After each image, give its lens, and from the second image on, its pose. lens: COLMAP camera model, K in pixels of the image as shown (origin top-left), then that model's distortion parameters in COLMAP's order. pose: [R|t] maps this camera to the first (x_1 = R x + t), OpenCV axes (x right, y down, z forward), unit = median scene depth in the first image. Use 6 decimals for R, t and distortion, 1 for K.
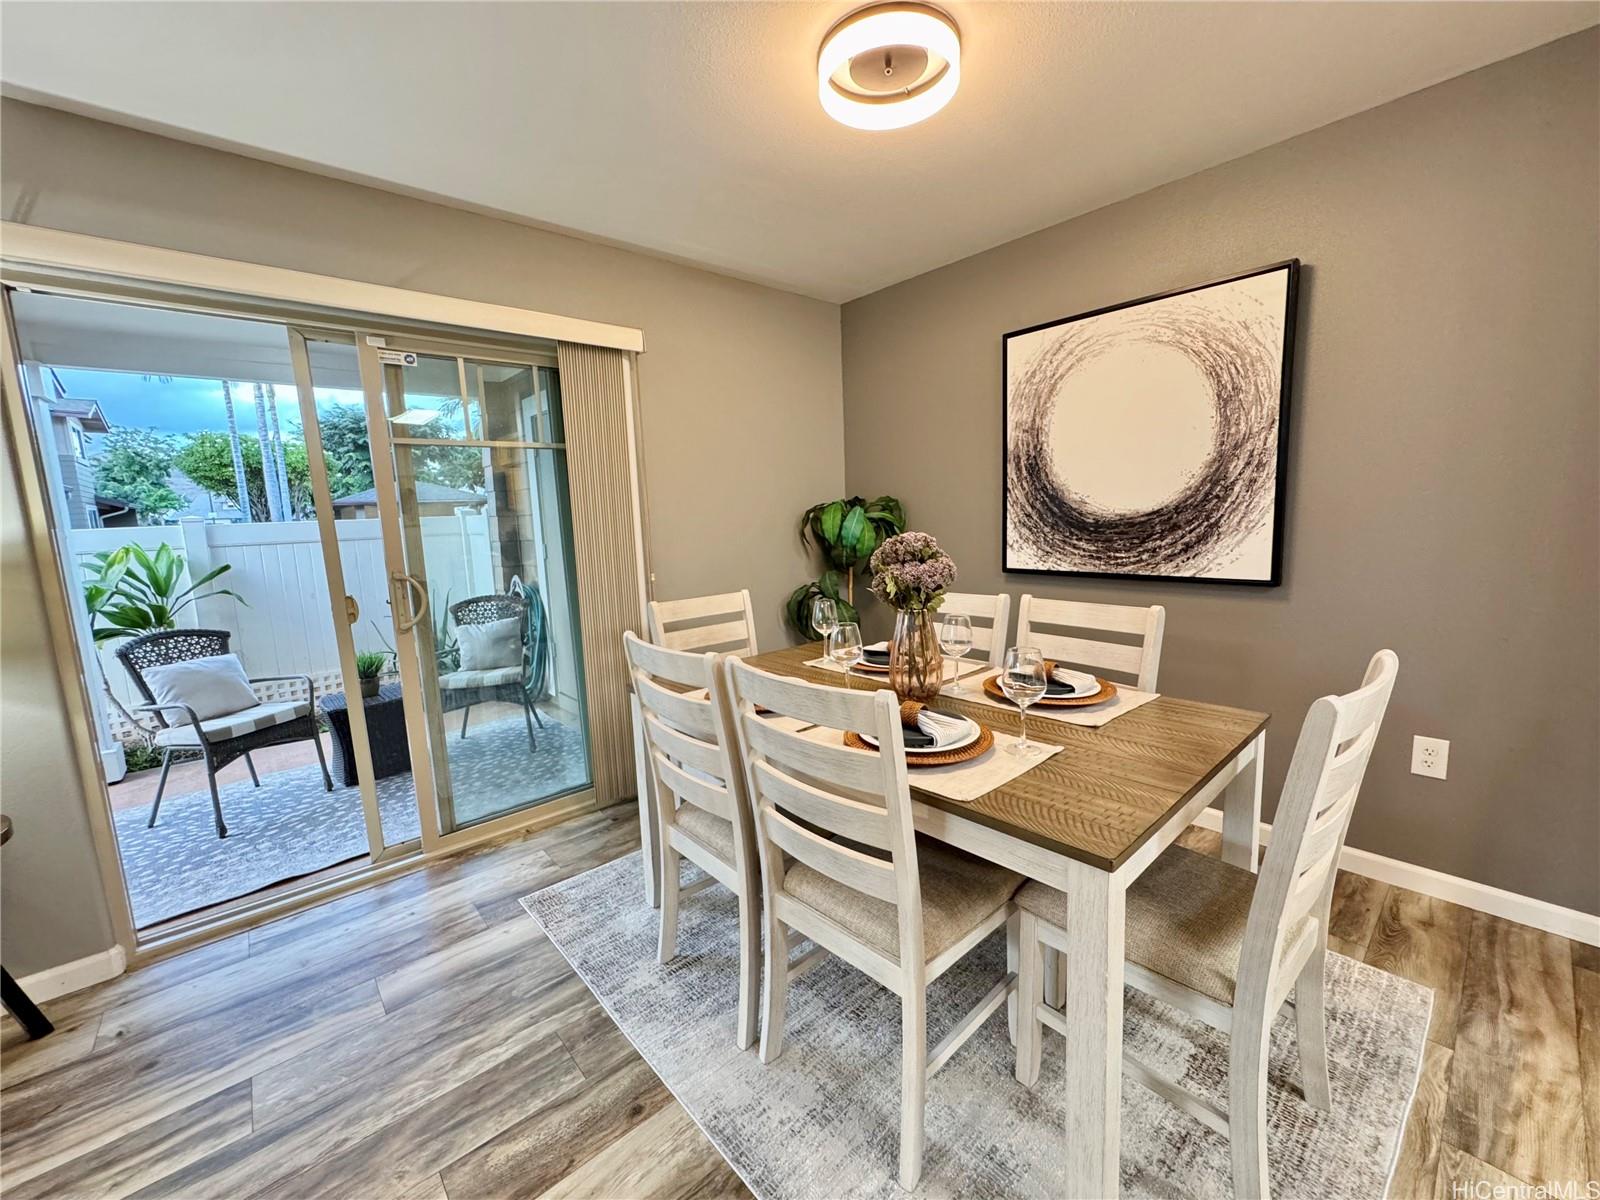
lens RADIAL K [[639.6, 0, 796.5], [0, 639.6, 599.1], [0, 0, 1]] dist [-0.005693, 0.001050]
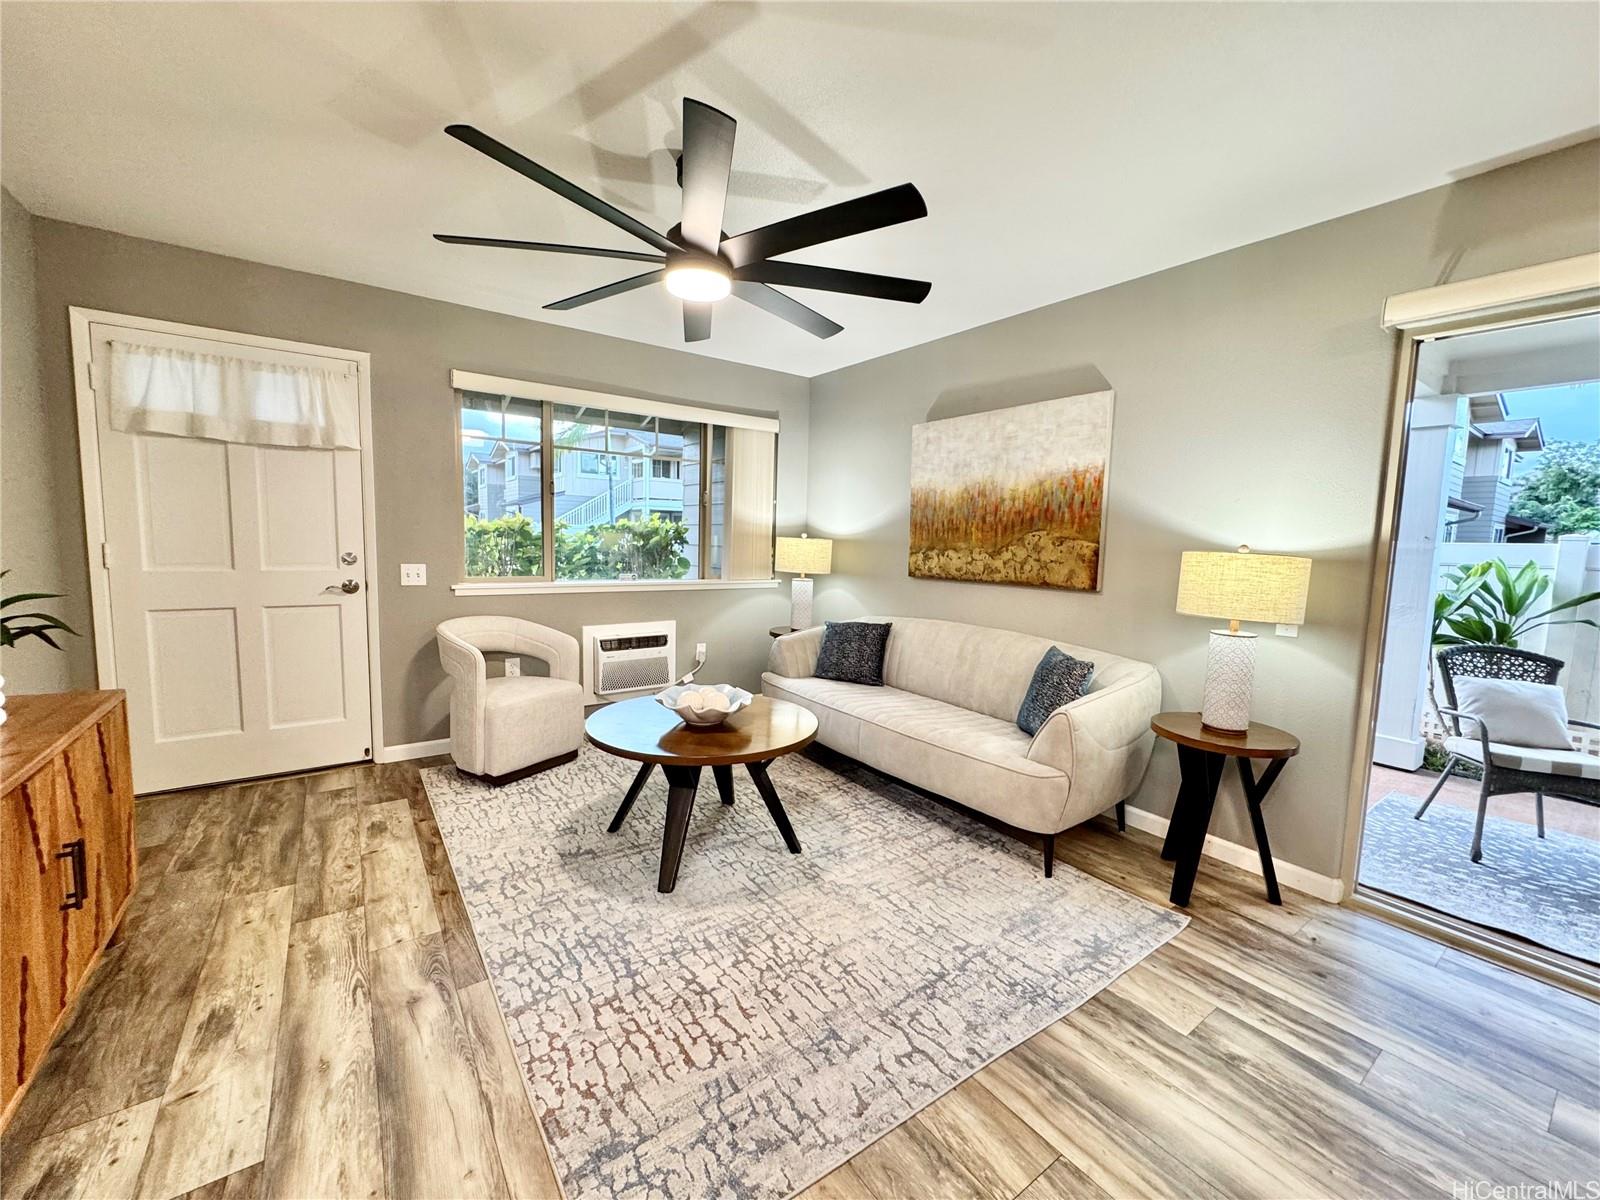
lens RADIAL K [[639.6, 0, 800.3], [0, 639.6, 597.1], [0, 0, 1]] dist [-0.005693, 0.001050]
pose [[-0.096159, 0.127636, -0.987149, 0.105995], [-0.160328, 0.976808, 0.141916, 0.008918], [0.982369, 0.171914, -0.073465, -0.006275]]
